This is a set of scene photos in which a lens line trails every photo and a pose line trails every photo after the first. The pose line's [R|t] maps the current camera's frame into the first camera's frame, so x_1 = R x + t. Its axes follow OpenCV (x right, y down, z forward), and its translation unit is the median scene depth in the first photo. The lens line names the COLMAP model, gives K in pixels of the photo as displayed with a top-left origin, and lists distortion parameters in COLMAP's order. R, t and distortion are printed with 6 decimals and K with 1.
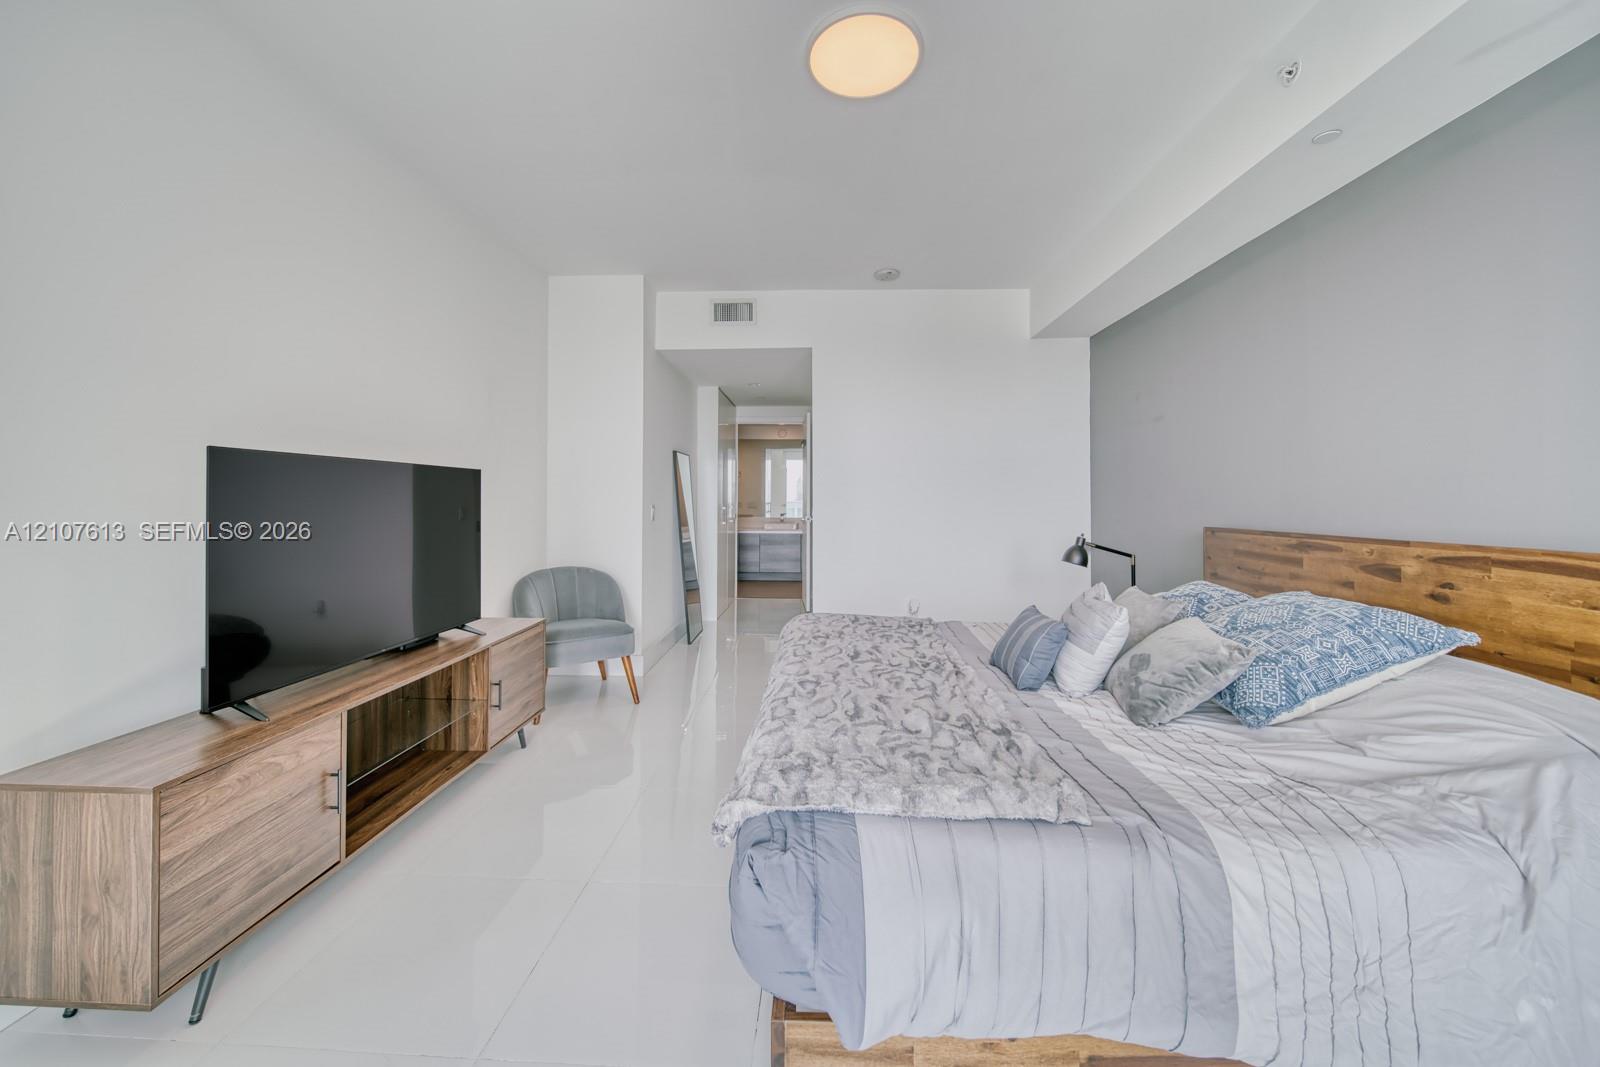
lens RADIAL K [[562.9, 0, 800.0], [0, 562.9, 533.5], [0, 0, 1]] dist [-0.000580, -0.000060]
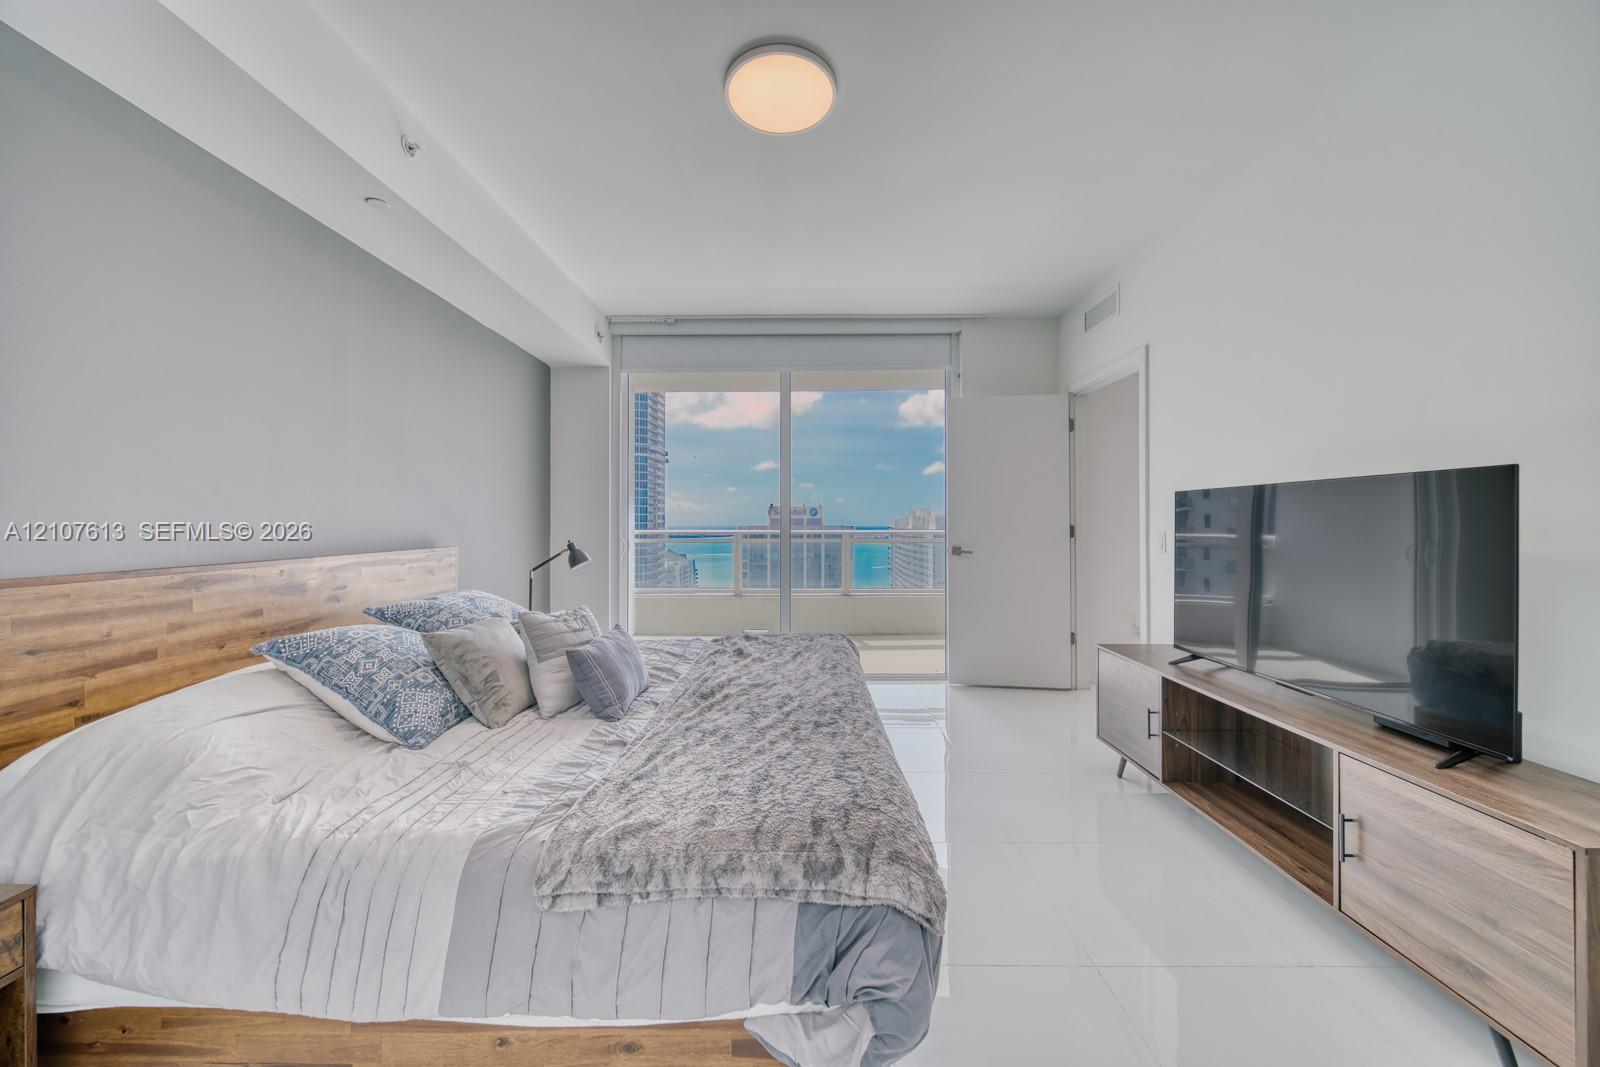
lens RADIAL K [[562.9, 0, 800.0], [0, 562.9, 533.5], [0, 0, 1]] dist [-0.000580, -0.000060]
pose [[-0.999581, 0.000007, -0.028936, 0.092382], [-0.002278, 0.996877, 0.078935, -0.105766], [0.028846, 0.078968, -0.996460, 1.777635]]
